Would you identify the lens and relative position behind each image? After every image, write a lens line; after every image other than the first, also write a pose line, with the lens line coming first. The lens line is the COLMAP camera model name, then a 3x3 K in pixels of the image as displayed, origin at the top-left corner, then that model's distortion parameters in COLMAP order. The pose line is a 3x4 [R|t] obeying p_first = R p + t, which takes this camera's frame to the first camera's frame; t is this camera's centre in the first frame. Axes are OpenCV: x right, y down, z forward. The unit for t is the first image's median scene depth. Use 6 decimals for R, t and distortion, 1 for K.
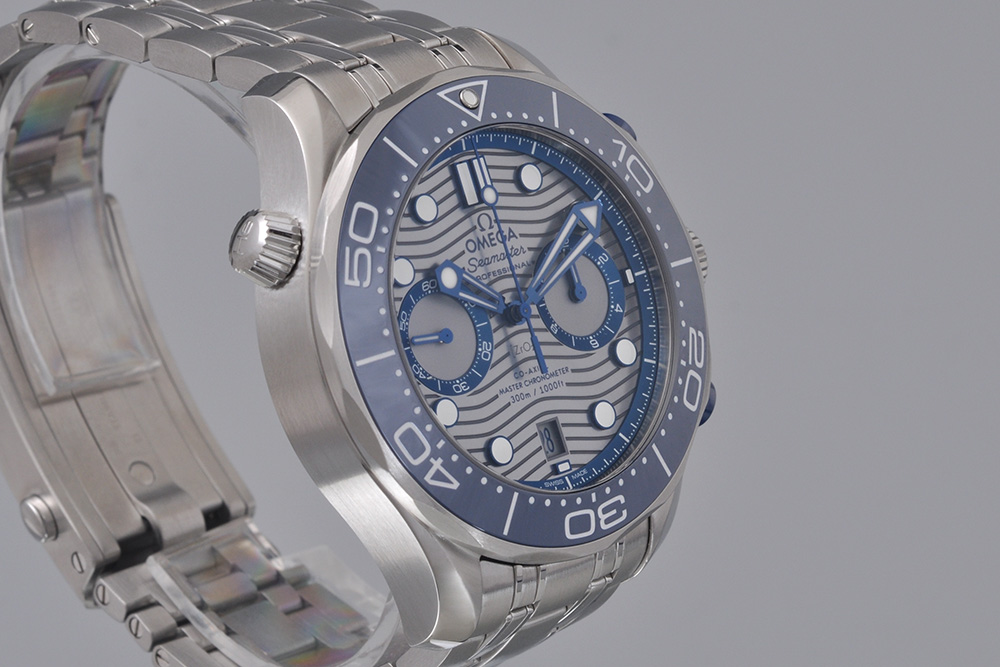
lens RADIAL K [[4263.4, 0, 472.9], [0, 4263.4, 334.1], [0, 0, 1]] dist [0.434559, -1.218457]
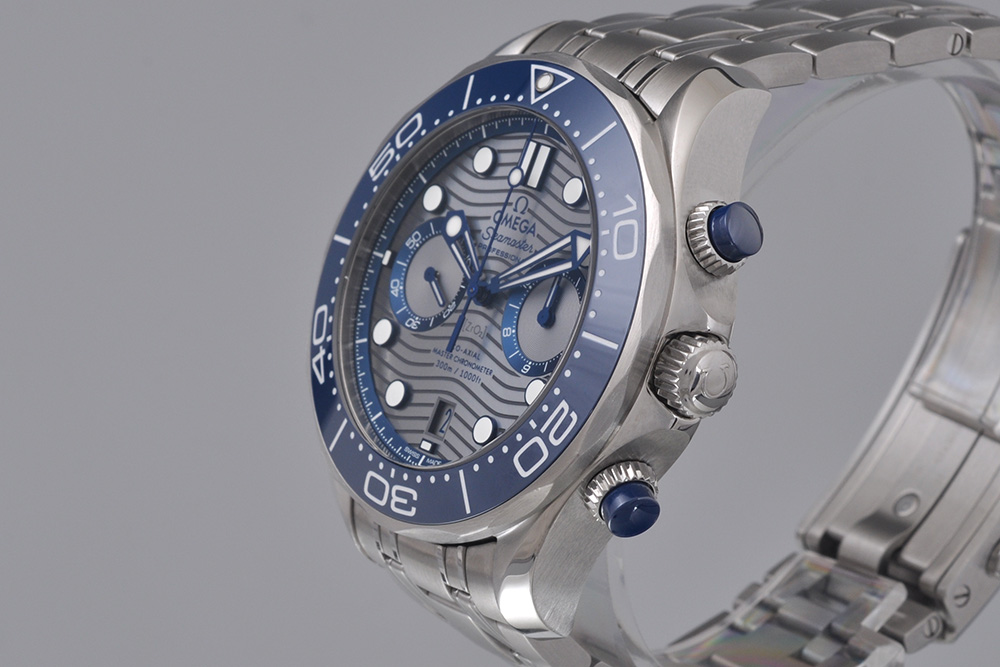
lens RADIAL K [[4263.4, 0, 472.9], [0, 4263.4, 334.1], [0, 0, 1]] dist [0.434559, -1.218457]
pose [[-0.119604, 0.283114, -0.951599, 0.963228], [-0.345347, 0.886761, 0.307230, -0.302551], [0.930823, 0.365378, -0.008288, 1.011587]]
